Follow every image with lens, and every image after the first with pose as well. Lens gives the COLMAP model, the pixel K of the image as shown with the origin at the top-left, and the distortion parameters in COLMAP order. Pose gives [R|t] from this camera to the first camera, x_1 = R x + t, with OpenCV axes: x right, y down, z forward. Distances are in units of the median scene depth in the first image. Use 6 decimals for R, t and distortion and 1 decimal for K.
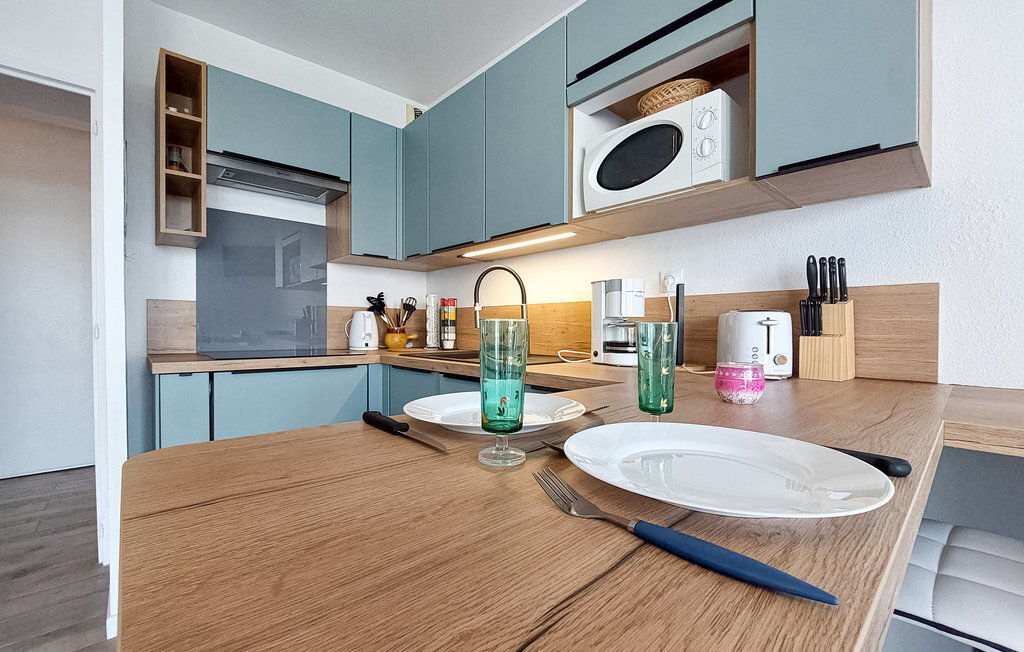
lens RADIAL K [[434.5, 0, 512.0], [0, 434.5, 326.0], [0, 0, 1]] dist [-0.001149, -0.000175]
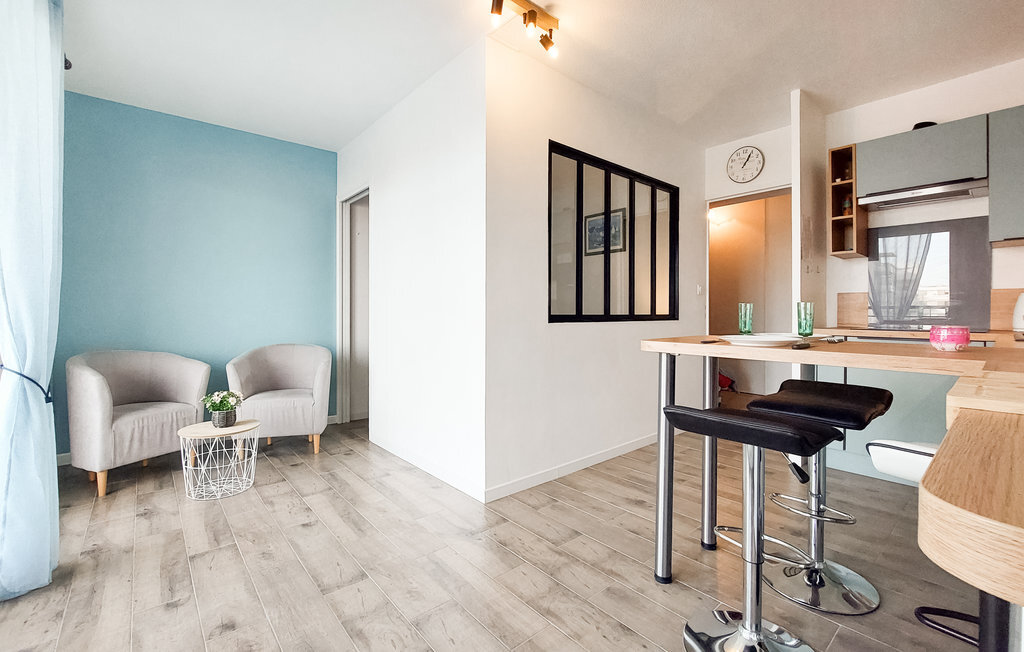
lens RADIAL K [[438.6, 0, 512.0], [0, 438.6, 326.0], [0, 0, 1]] dist [-0.024886, -0.000113]
pose [[-0.036241, 0.022902, -0.999081, 0.943562], [0.000663, 0.999738, 0.022893, 0.026654], [0.999343, 0.000168, -0.036246, -0.203762]]
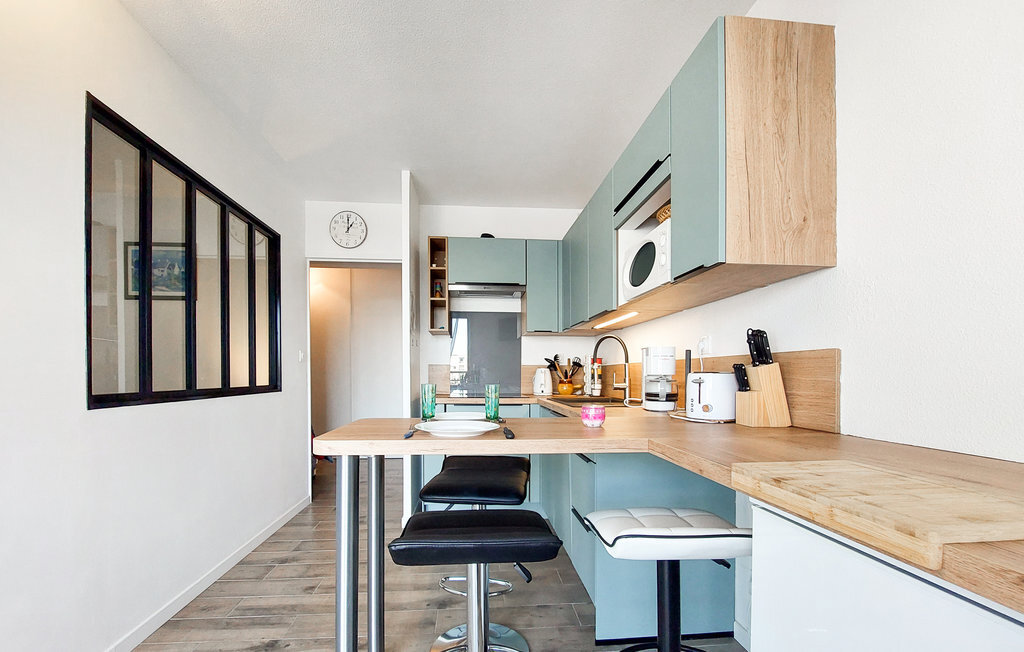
lens RADIAL K [[425.8, 0, 503.4], [0, 425.8, 379.2], [0, 0, 1]] dist [-0.002707, -0.000274]
pose [[0.794387, 0.005343, -0.607388, 0.601289], [0.001478, 0.999941, 0.010729, -0.019077], [0.607410, -0.009421, 0.794333, -0.303944]]
